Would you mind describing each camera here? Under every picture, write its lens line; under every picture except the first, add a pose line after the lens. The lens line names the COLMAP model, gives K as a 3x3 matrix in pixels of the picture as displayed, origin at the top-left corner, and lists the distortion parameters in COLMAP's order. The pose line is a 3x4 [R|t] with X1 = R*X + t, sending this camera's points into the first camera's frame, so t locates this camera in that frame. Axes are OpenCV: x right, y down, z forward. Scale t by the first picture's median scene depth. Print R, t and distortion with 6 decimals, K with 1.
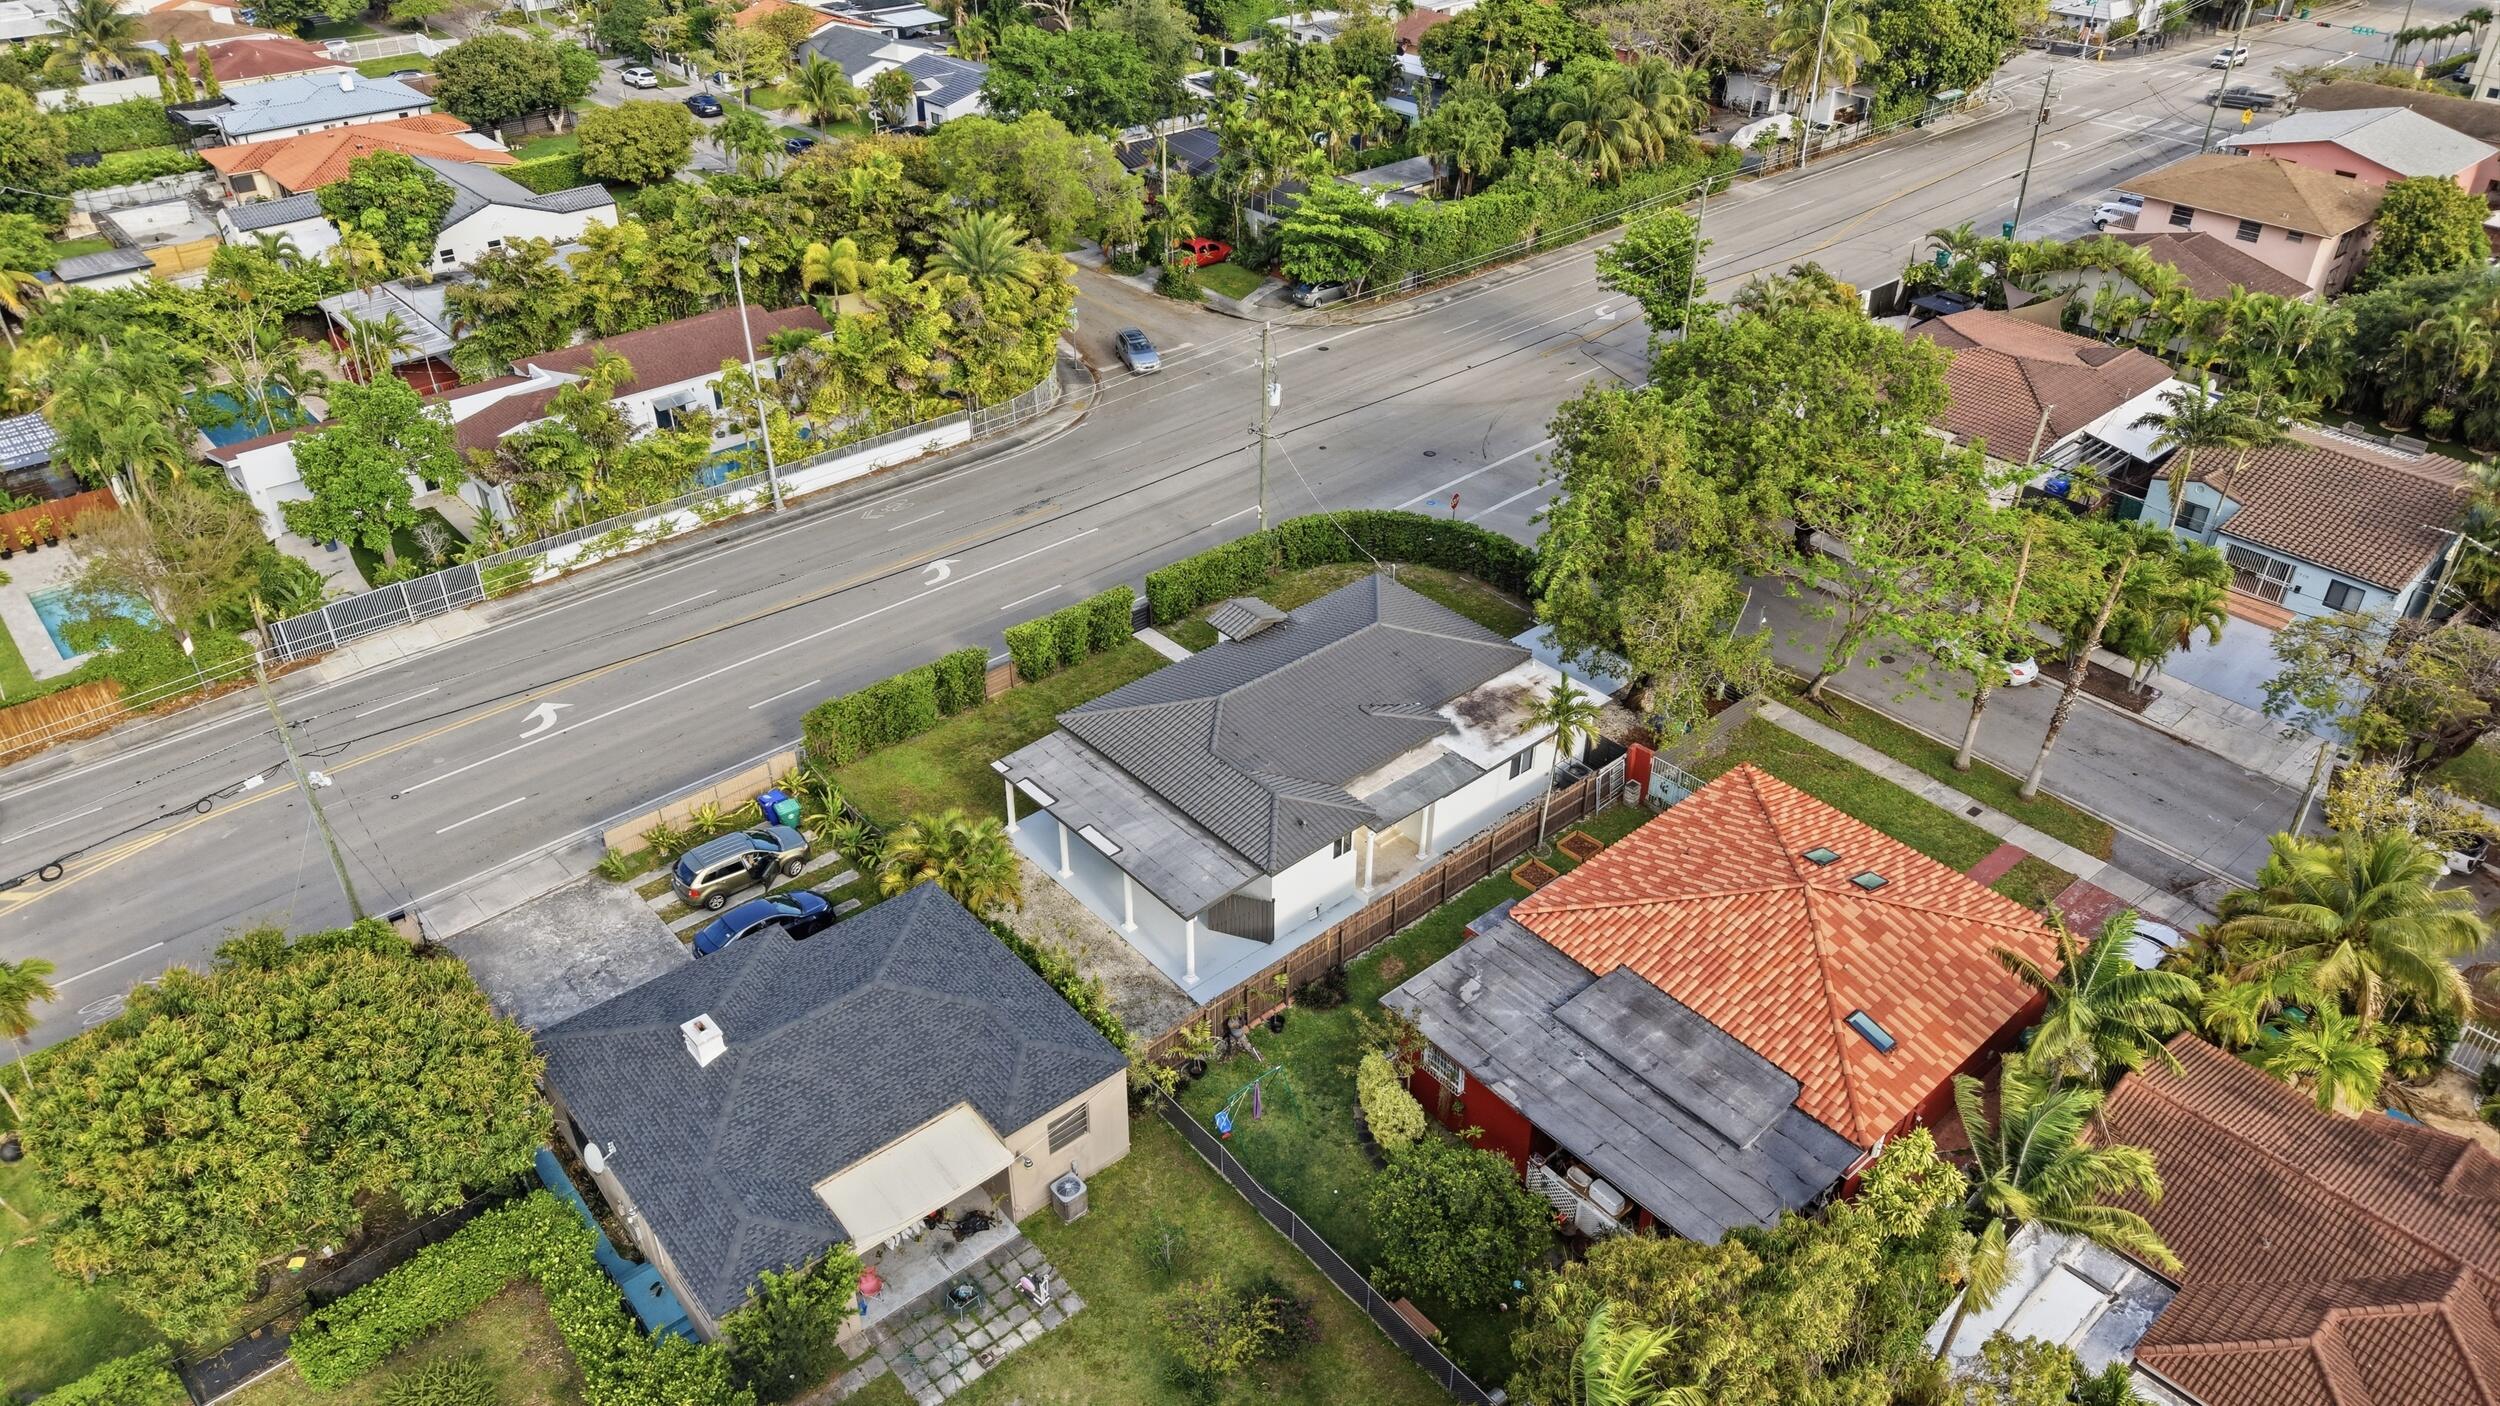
lens RADIAL K [[1674.8, 0, 1241.2], [0, 1674.8, 703.0], [0, 0, 1]] dist [0.014590, -0.022016]
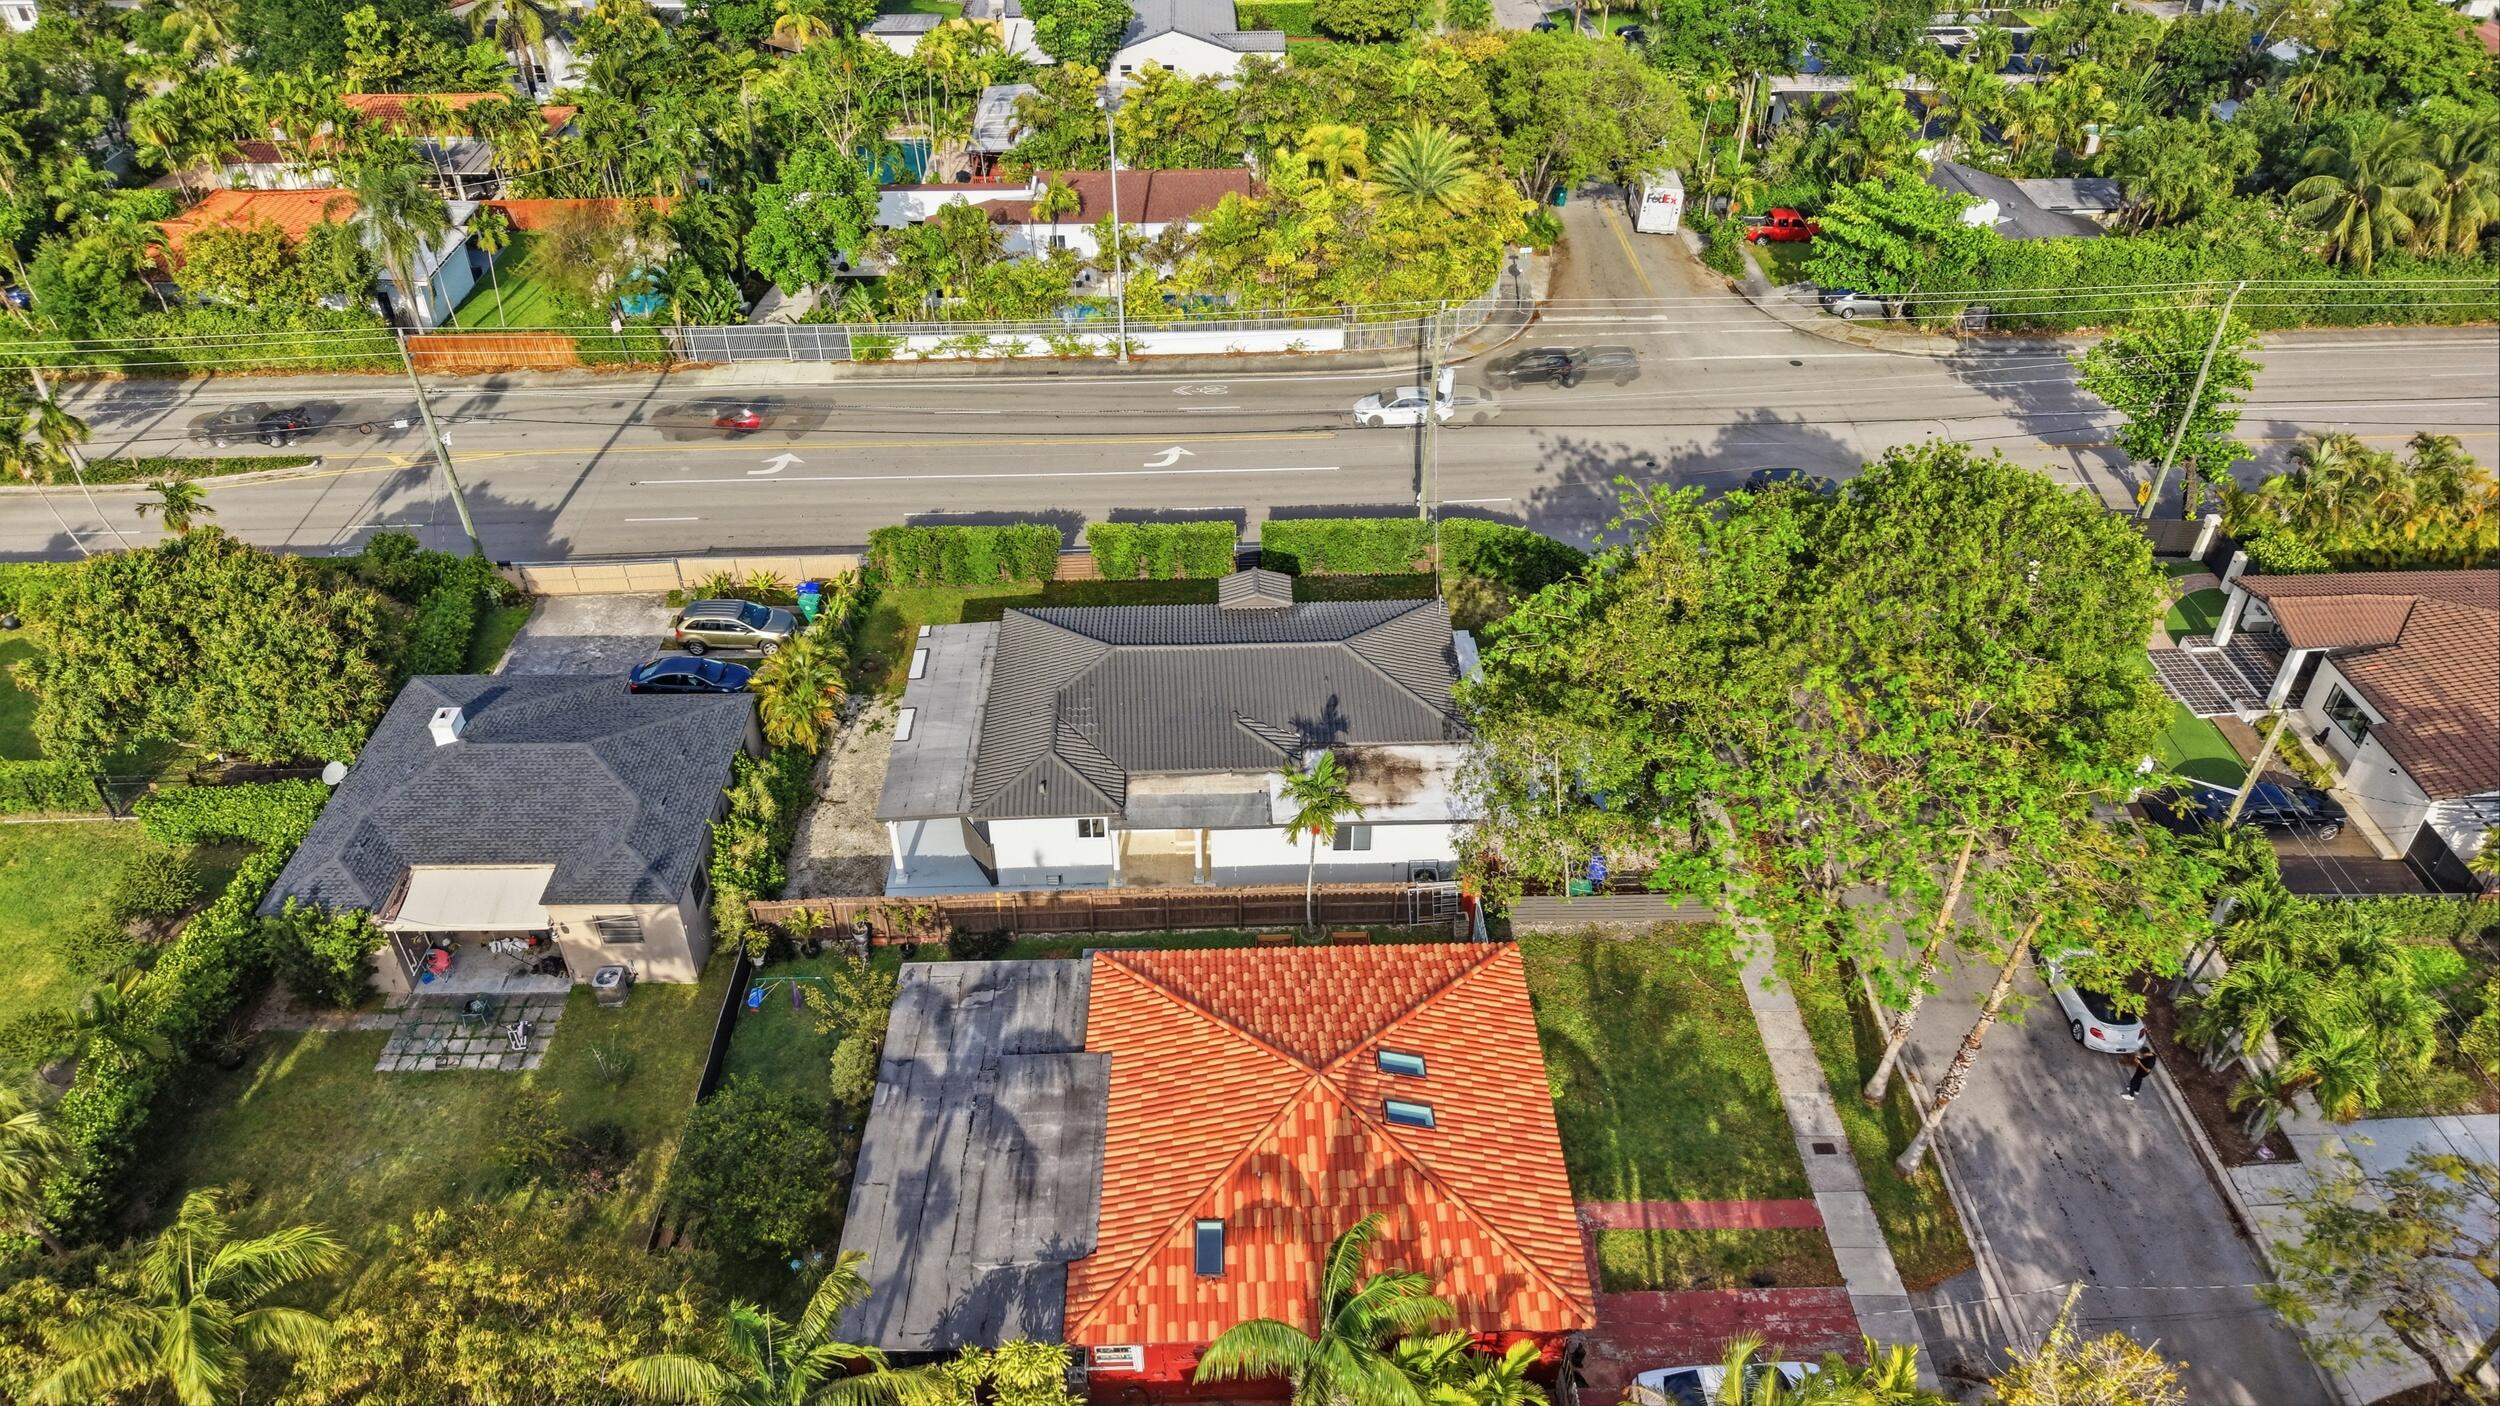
lens RADIAL K [[1674.8, 0, 1248.1], [0, 1674.8, 703.2], [0, 0, 1]] dist [0.014590, -0.022016]
pose [[0.774444, 0.378736, -0.506751, 0.432916], [-0.341709, 0.924530, 0.168758, -0.128477], [0.532421, 0.042468, 0.845414, 0.160852]]
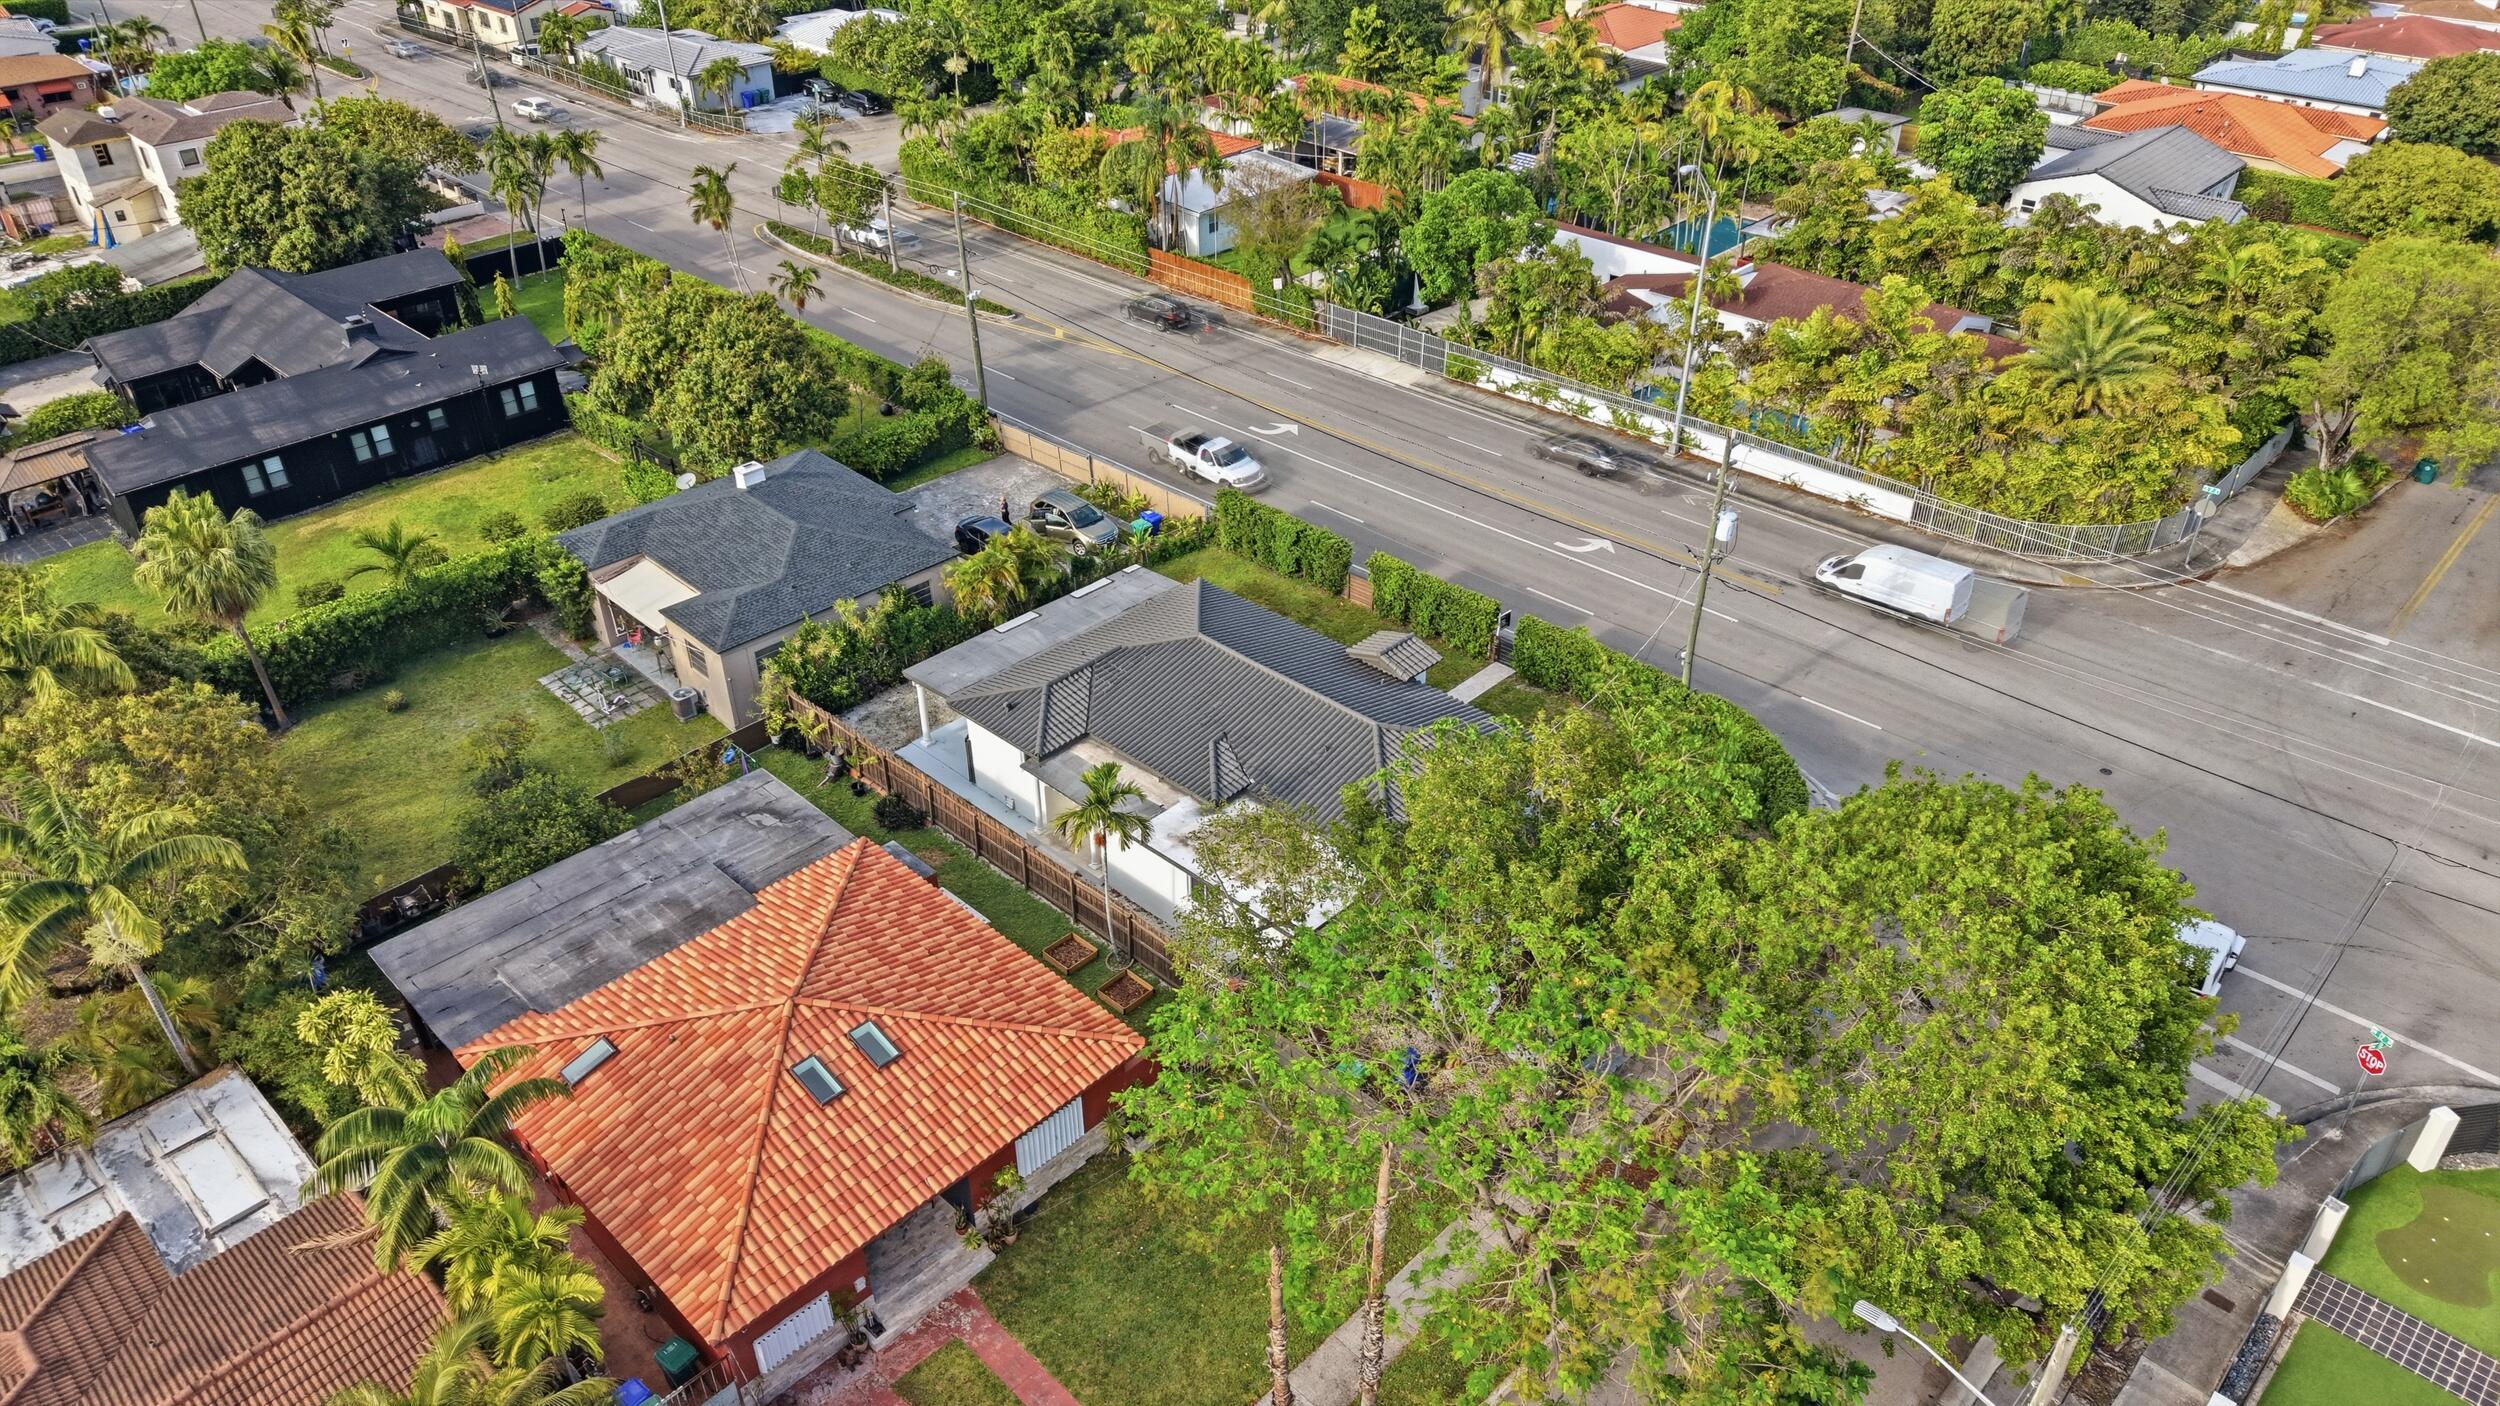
lens RADIAL K [[1674.8, 0, 1242.0], [0, 1674.8, 725.3], [0, 0, 1]] dist [0.014590, -0.022016]
pose [[0.079803, 0.550812, -0.830805, 0.629936], [-0.536709, 0.726080, 0.429827, -0.302397], [0.839985, 0.411599, 0.353569, 0.546394]]
